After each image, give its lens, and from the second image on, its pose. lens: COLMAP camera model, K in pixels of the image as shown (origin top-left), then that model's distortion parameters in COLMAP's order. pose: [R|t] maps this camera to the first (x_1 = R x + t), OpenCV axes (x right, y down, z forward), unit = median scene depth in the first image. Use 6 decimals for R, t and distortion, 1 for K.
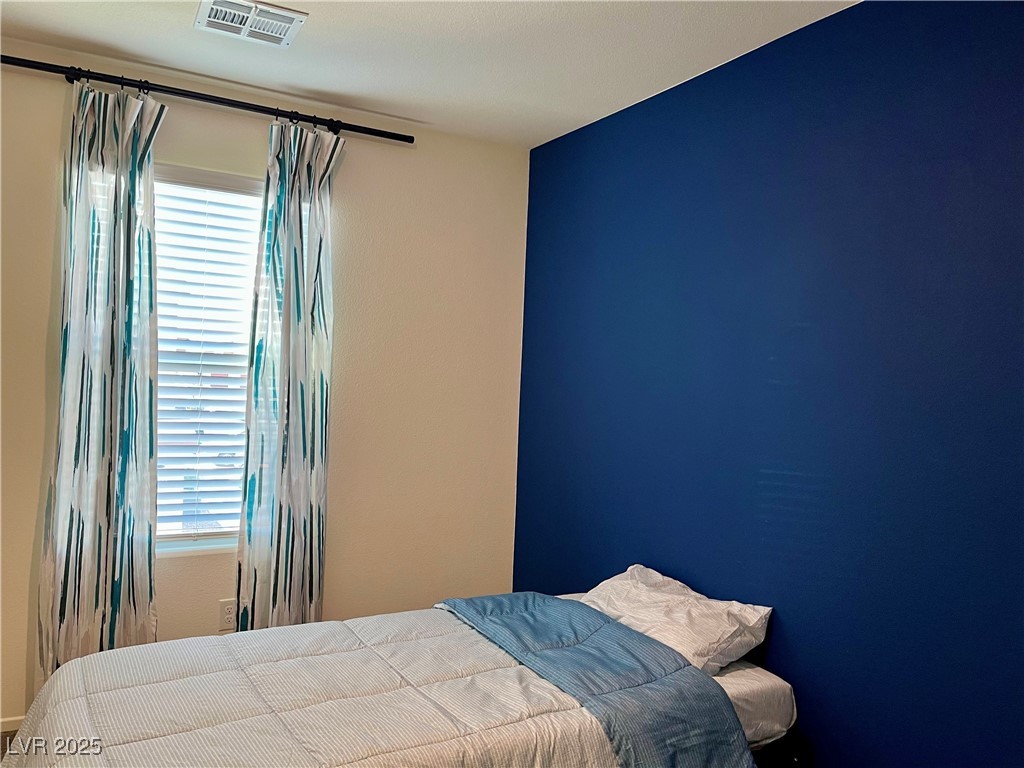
lens RADIAL K [[774.5, 0, 510.2], [0, 774.5, 392.2], [0, 0, 1]] dist [0.045005, -0.071781]
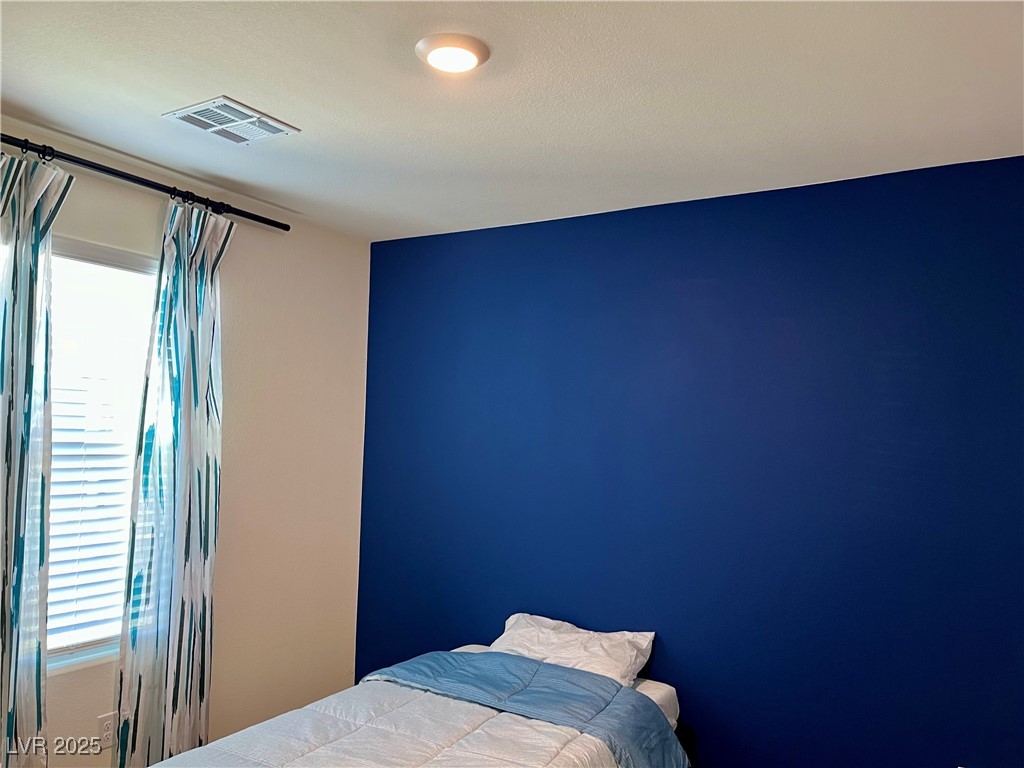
lens RADIAL K [[774.5, 0, 513.4], [0, 774.5, 383.2], [0, 0, 1]] dist [0.045005, -0.071781]
pose [[0.867919, 0.013520, 0.496522, -0.436921], [0.020281, 0.997831, -0.062622, -0.054161], [-0.496292, 0.064421, 0.865762, -0.040263]]
